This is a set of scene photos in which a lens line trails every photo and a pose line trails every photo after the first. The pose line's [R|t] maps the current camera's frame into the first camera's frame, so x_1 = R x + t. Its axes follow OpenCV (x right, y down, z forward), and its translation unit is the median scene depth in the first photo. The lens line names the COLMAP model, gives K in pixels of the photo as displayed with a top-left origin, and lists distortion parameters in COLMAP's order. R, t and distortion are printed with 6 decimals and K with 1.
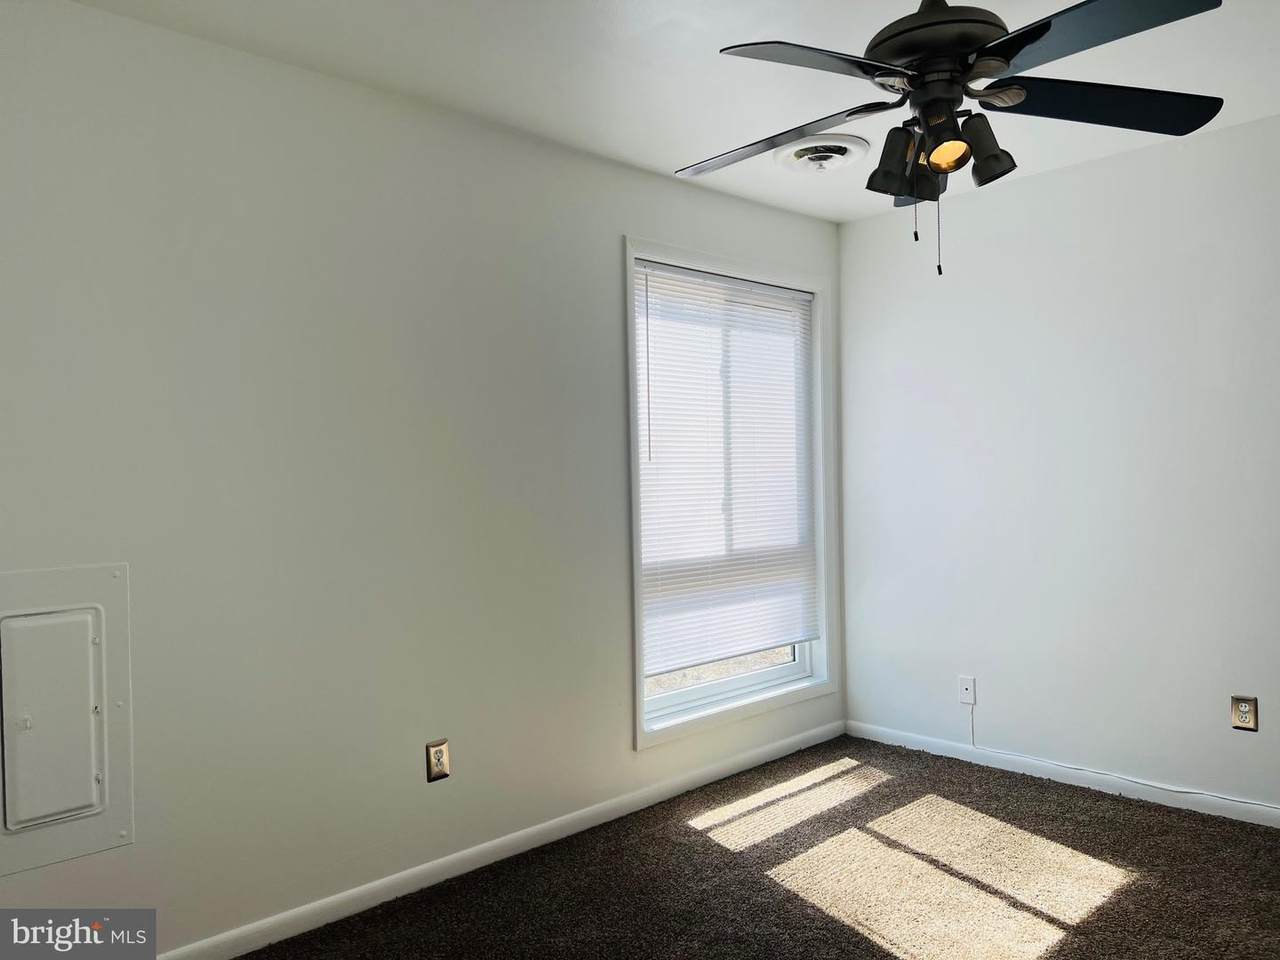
lens RADIAL K [[945.8, 0, 640.0], [0, 945.8, 480.0], [0, 0, 1]] dist [0.086159, -0.110138]
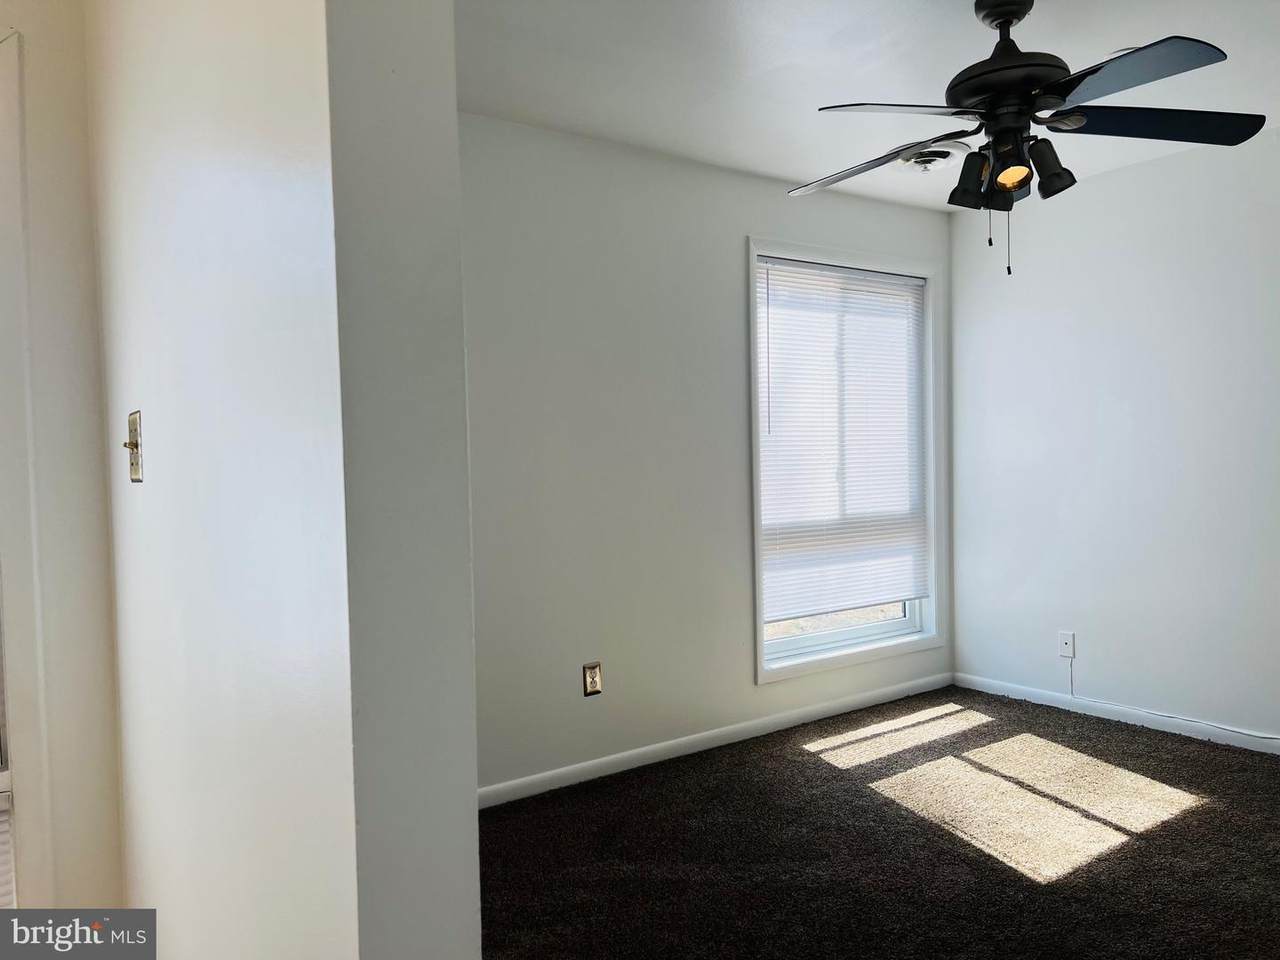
lens RADIAL K [[945.8, 0, 640.0], [0, 945.8, 480.0], [0, 0, 1]] dist [0.086159, -0.110138]
pose [[0.990815, 0.001749, -0.135210, 0.011166], [0.001371, 0.999735, 0.022976, 0.009368], [0.135214, -0.022951, 0.990551, -0.165798]]
